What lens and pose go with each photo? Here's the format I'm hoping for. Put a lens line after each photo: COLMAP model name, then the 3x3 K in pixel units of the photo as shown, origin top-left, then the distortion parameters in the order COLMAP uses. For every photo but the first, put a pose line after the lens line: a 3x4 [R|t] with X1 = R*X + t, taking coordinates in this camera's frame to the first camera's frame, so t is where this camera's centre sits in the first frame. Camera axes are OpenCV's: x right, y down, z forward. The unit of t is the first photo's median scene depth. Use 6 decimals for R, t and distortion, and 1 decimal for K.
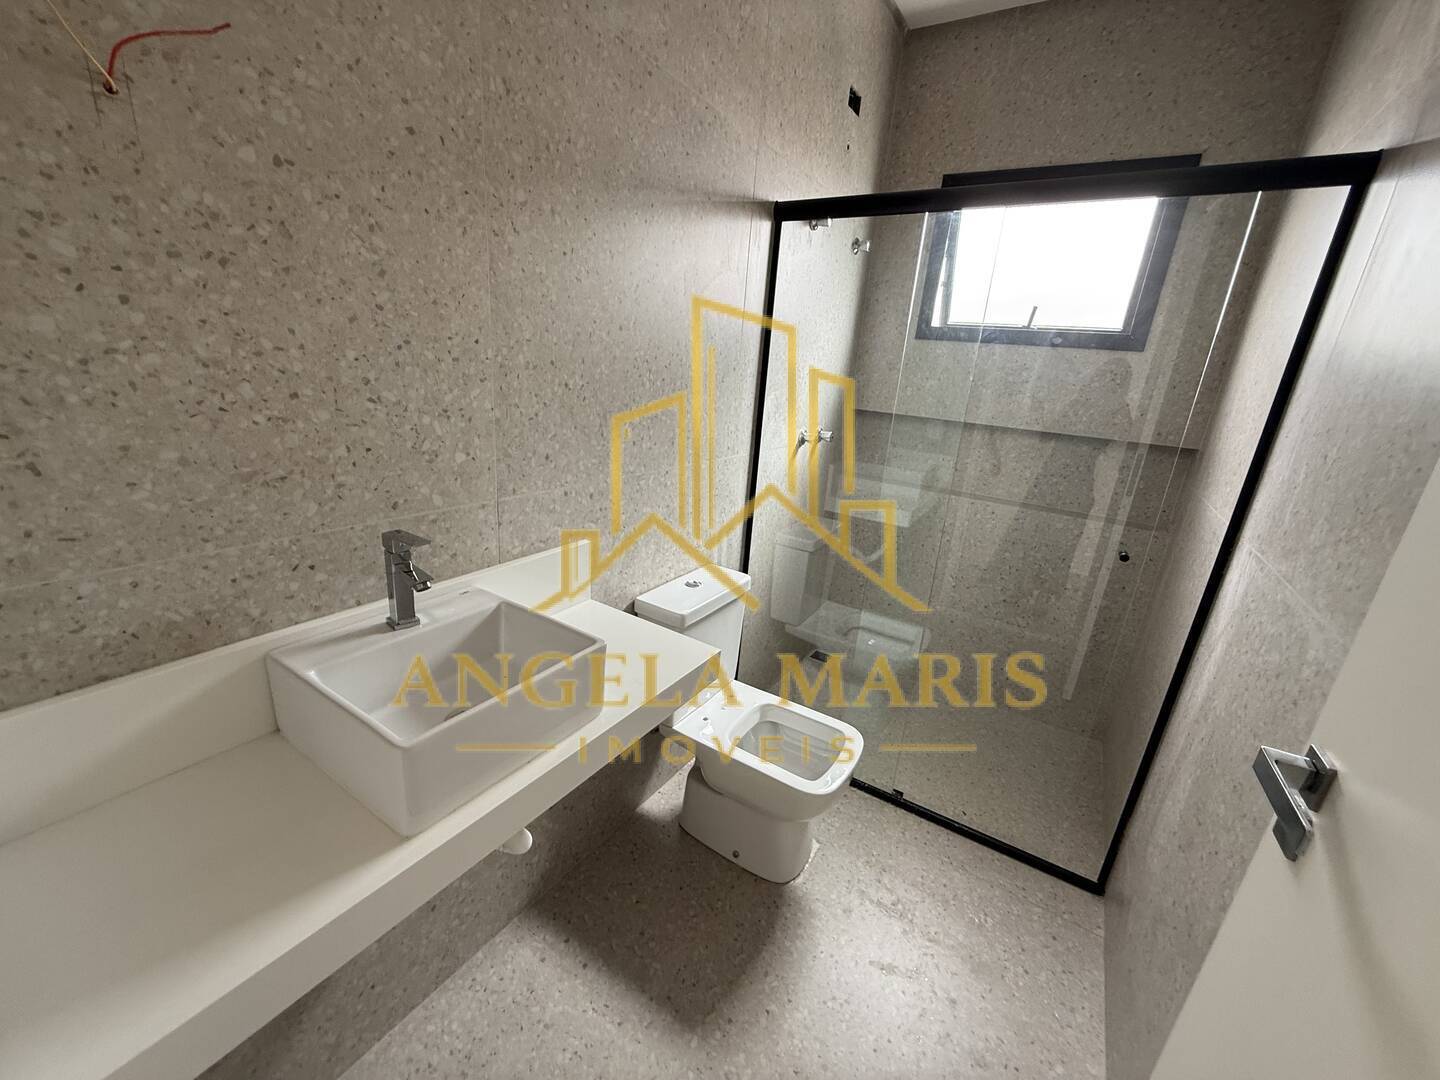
lens RADIAL K [[576.8, 0, 722.4], [0, 576.8, 542.5], [0, 0, 1]] dist [0.002639, 0.000142]
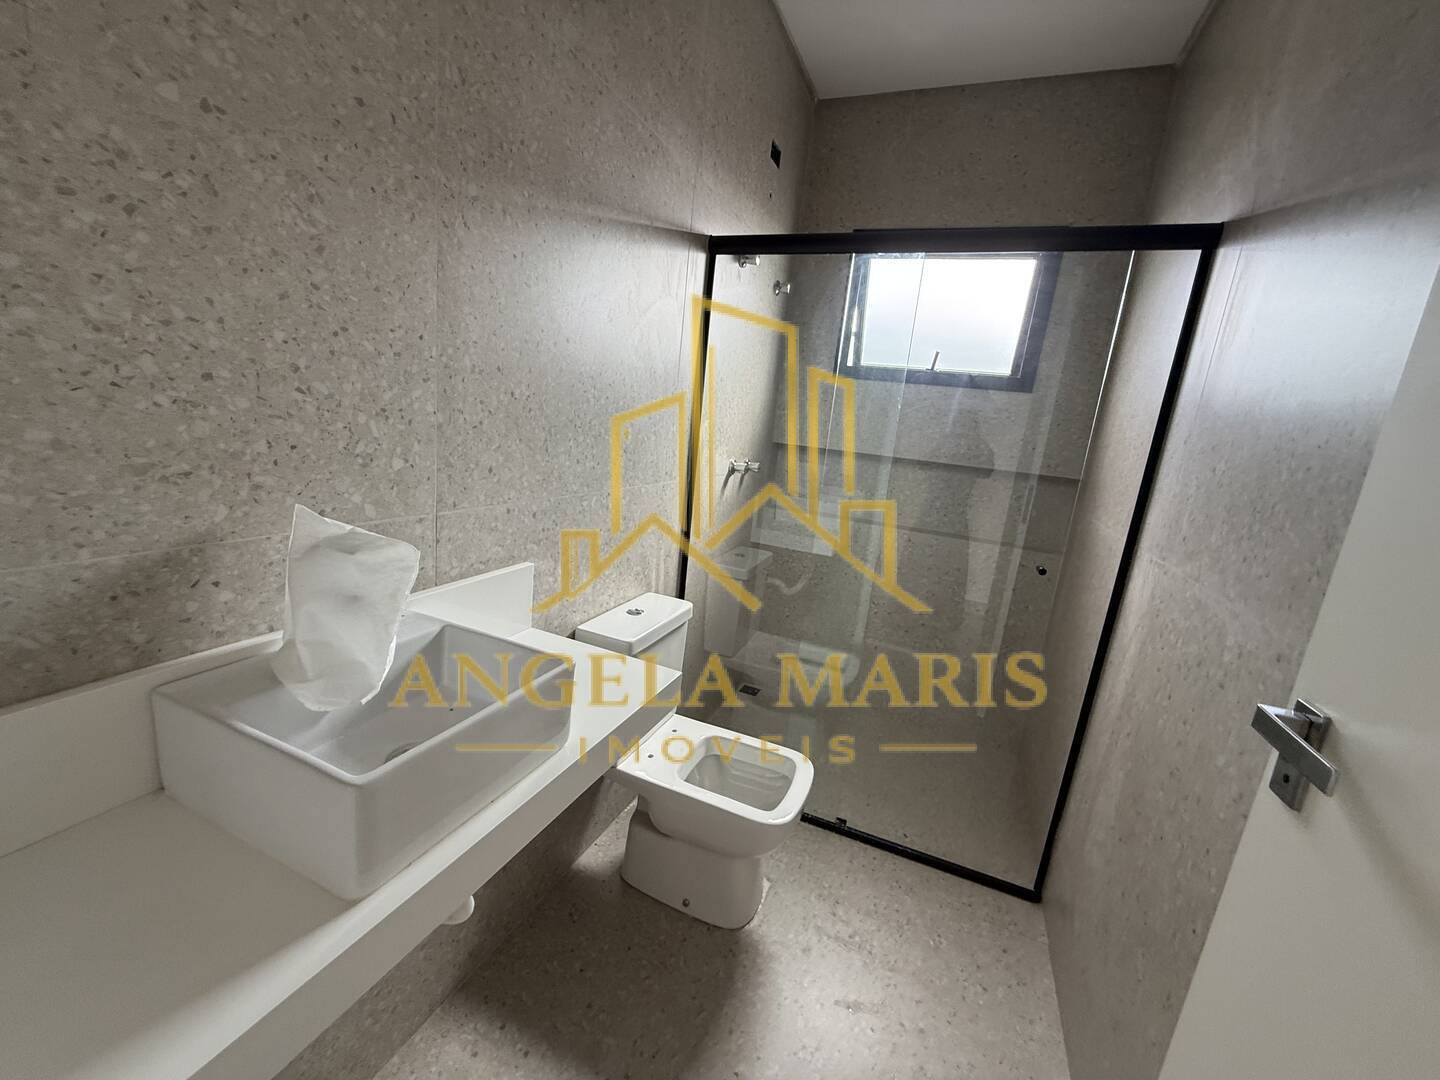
lens RADIAL K [[576.8, 0, 720.1], [0, 576.8, 543.3], [0, 0, 1]] dist [0.002639, 0.000142]
pose [[0.985584, -0.013978, 0.168606, -0.092365], [0.027271, 0.996675, -0.076782, 0.046209], [-0.166972, 0.080273, 0.982688, 0.039622]]
